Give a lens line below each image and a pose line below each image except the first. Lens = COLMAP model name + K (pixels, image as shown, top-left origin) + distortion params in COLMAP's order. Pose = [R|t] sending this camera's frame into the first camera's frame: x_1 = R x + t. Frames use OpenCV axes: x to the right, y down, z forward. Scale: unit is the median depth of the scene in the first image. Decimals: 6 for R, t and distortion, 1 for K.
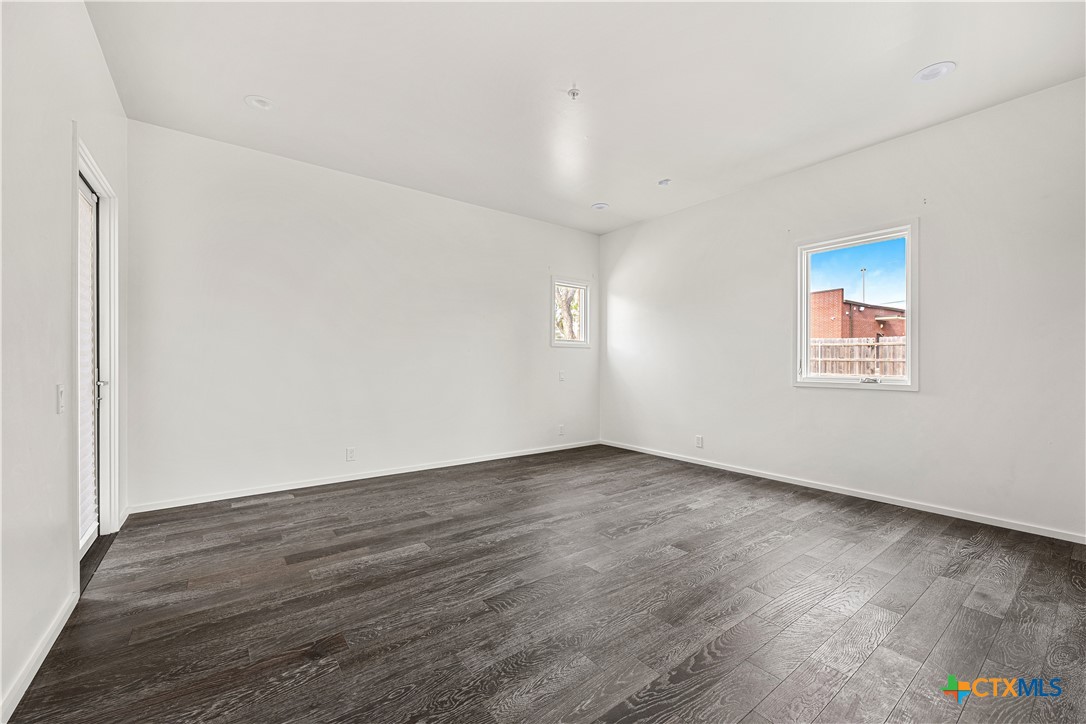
lens RADIAL K [[436.0, 0, 546.1], [0, 436.0, 365.3], [0, 0, 1]] dist [-0.002324, 0.000930]
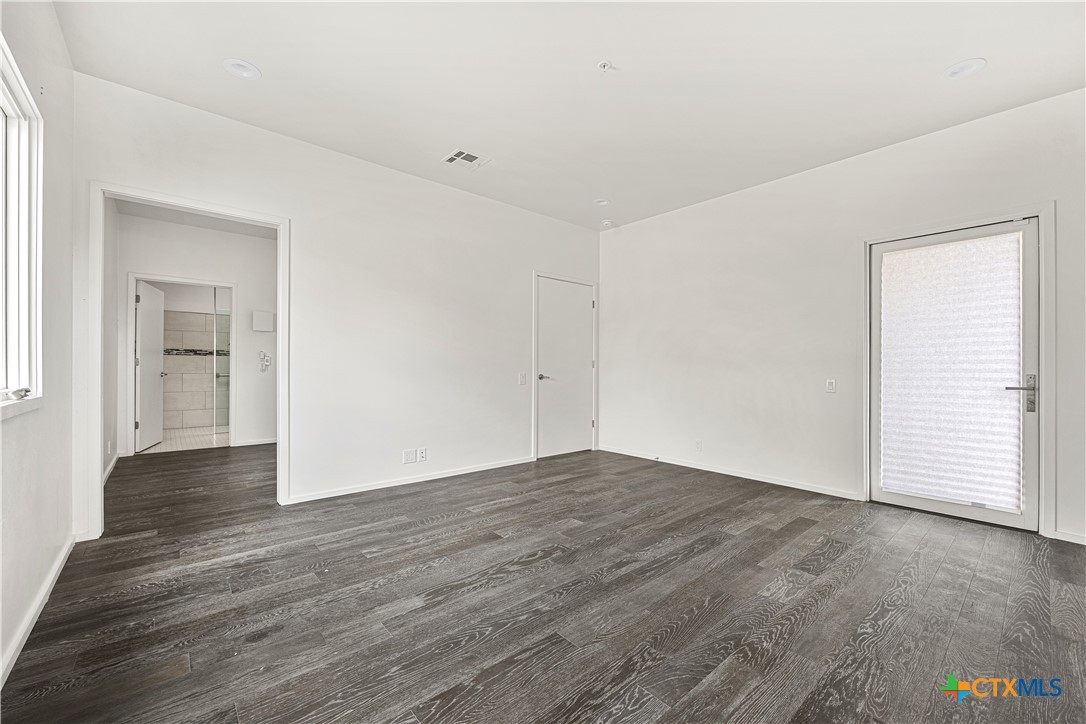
lens RADIAL K [[436.0, 0, 550.4], [0, 436.0, 366.1], [0, 0, 1]] dist [-0.002324, 0.000930]
pose [[-0.997030, -0.009240, -0.076458, 0.236911], [-0.009295, 0.999957, 0.000369, -0.002797], [0.076451, 0.001078, -0.997073, 1.888634]]
